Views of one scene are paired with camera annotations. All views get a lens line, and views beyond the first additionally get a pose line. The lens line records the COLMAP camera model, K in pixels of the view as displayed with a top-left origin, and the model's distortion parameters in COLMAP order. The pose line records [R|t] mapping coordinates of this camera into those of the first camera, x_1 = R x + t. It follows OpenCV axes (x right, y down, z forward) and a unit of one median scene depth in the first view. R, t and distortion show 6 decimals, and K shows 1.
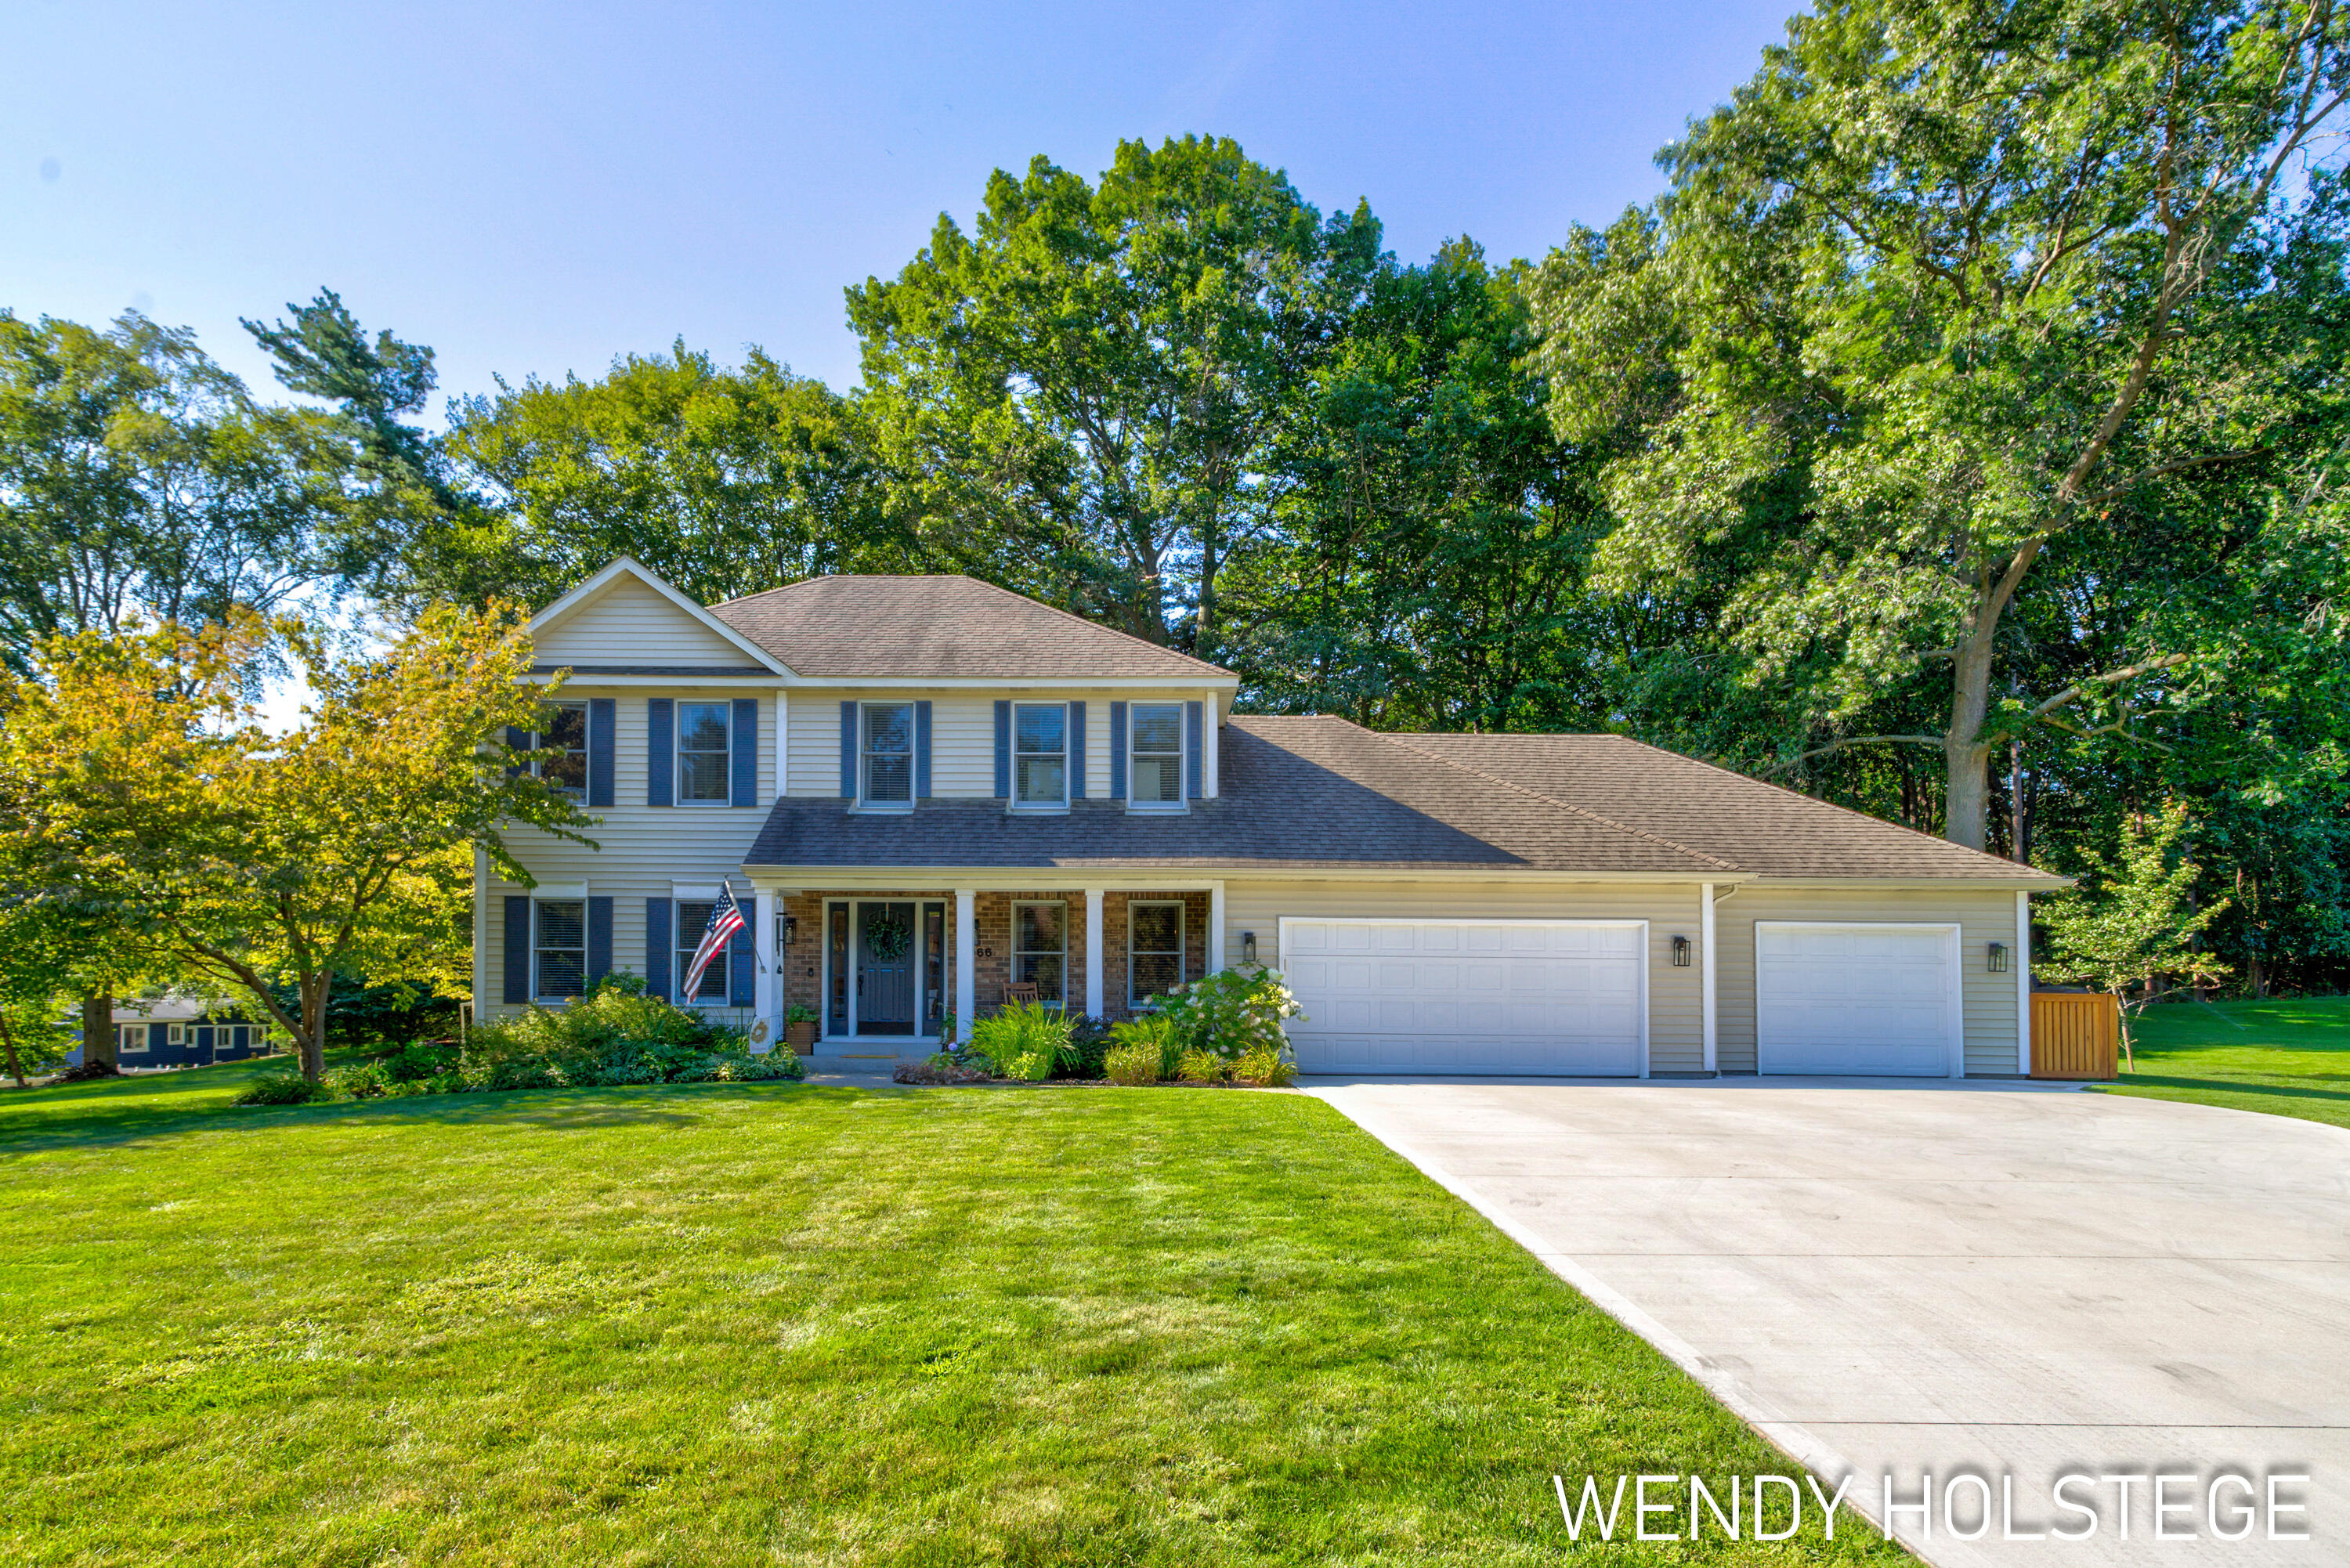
lens RADIAL K [[1231.3, 0, 1147.9], [0, 1231.3, 1004.3], [0, 0, 1]] dist [0.011780, -0.003669]
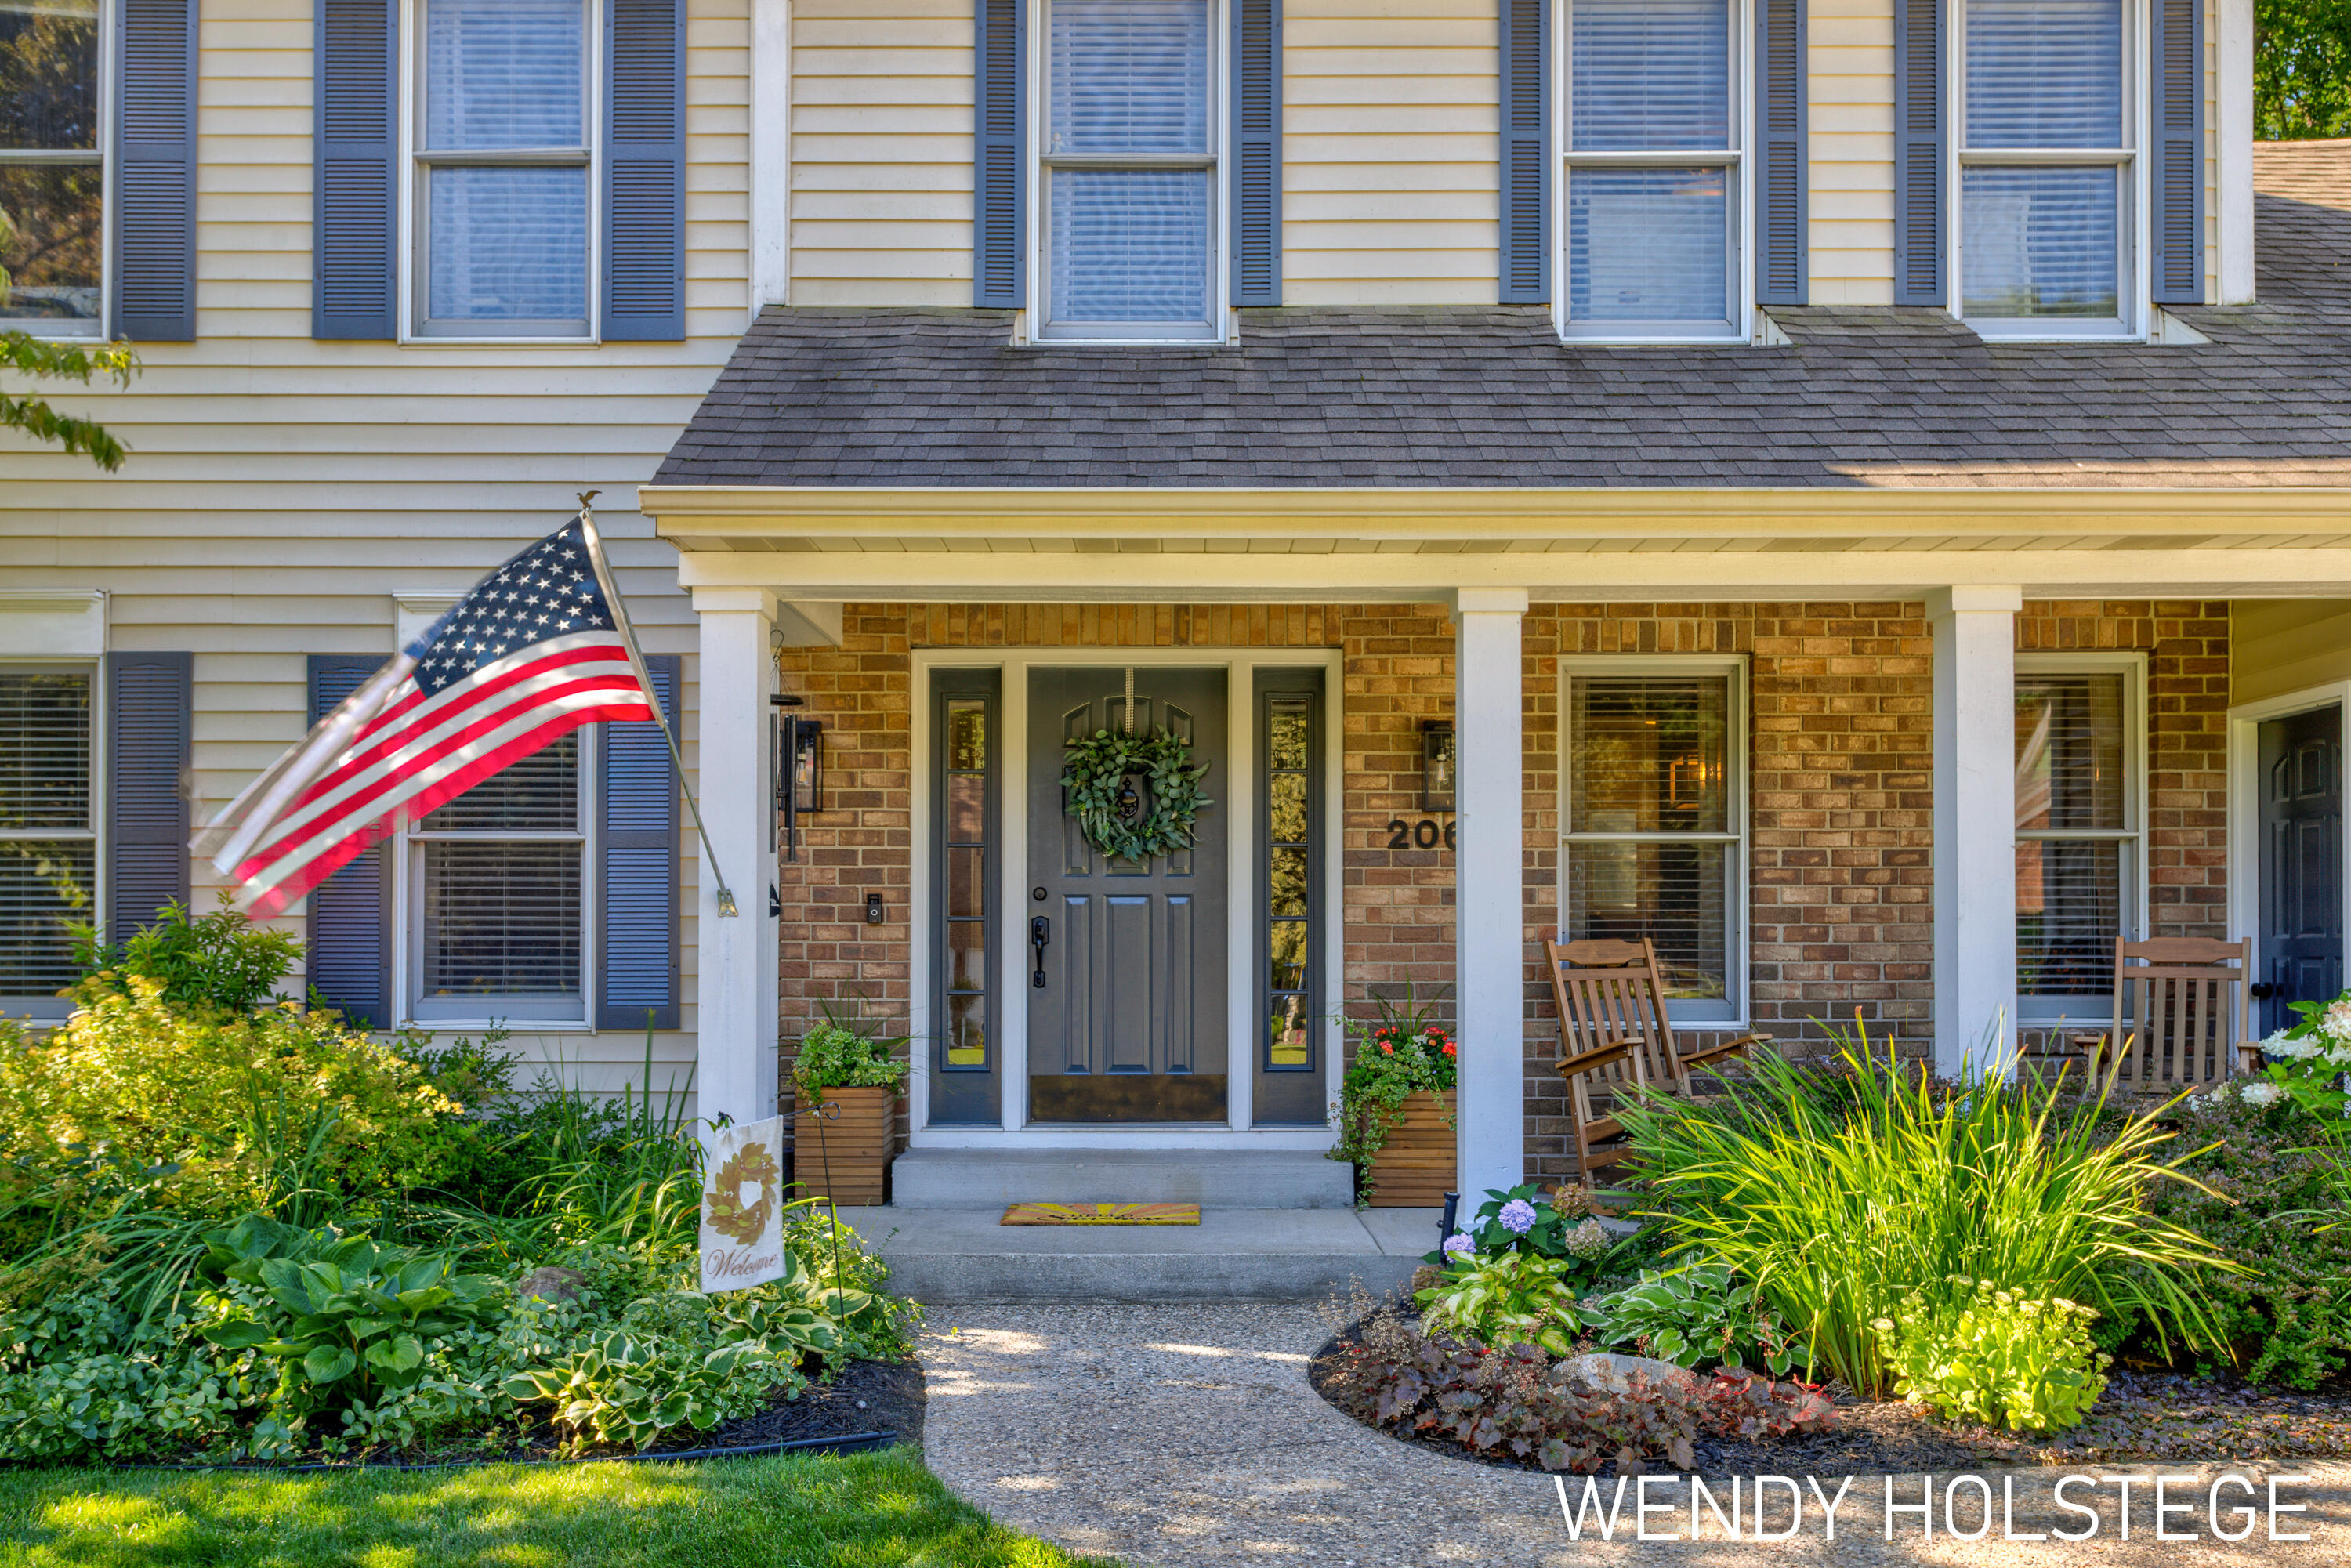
lens RADIAL K [[2027.3, 0, 1216.0], [0, 2027.3, 899.8], [0, 0, 1]] dist [0.002159, 0.002548]
pose [[0.999974, -0.005721, -0.004386, -0.190491], [0.005648, 0.999850, -0.016383, -0.019881], [0.004479, 0.016358, 0.999856, 0.525069]]
